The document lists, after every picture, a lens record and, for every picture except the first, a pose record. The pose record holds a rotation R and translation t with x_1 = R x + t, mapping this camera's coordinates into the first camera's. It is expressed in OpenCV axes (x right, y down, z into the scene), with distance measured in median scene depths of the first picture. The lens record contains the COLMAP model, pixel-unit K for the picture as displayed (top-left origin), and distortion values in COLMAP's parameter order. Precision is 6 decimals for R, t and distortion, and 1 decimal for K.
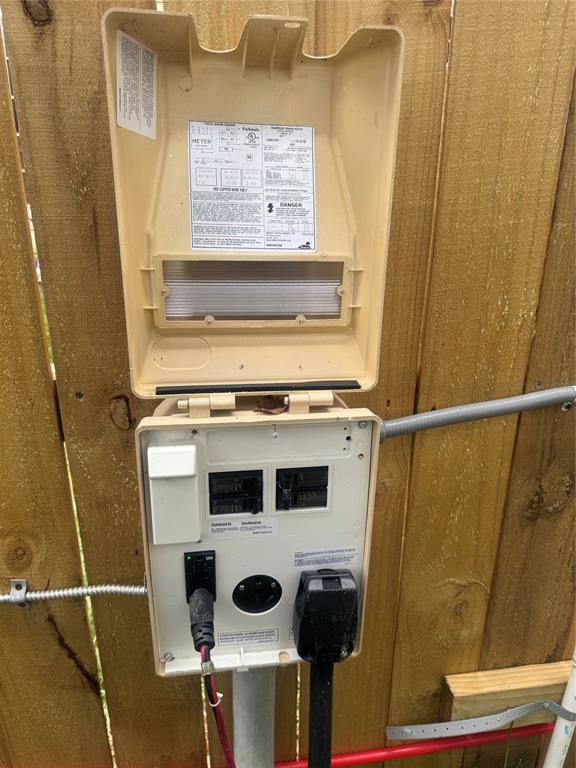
lens RADIAL K [[529.4, 0, 288.0], [0, 529.4, 384.0], [0, 0, 1]] dist [0.071277, -0.107738]
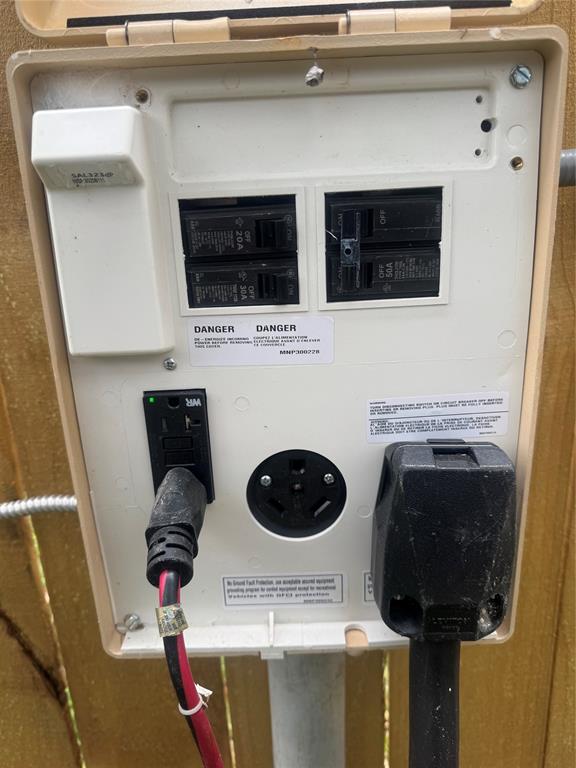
lens RADIAL K [[541.4, 0, 288.0], [0, 541.4, 384.0], [0, 0, 1]] dist [0.057333, -0.085419]
pose [[0.988784, -0.019103, -0.148129, 0.011581], [0.009653, 0.997887, -0.064251, 0.322453], [0.149043, 0.062101, 0.986879, 0.494683]]
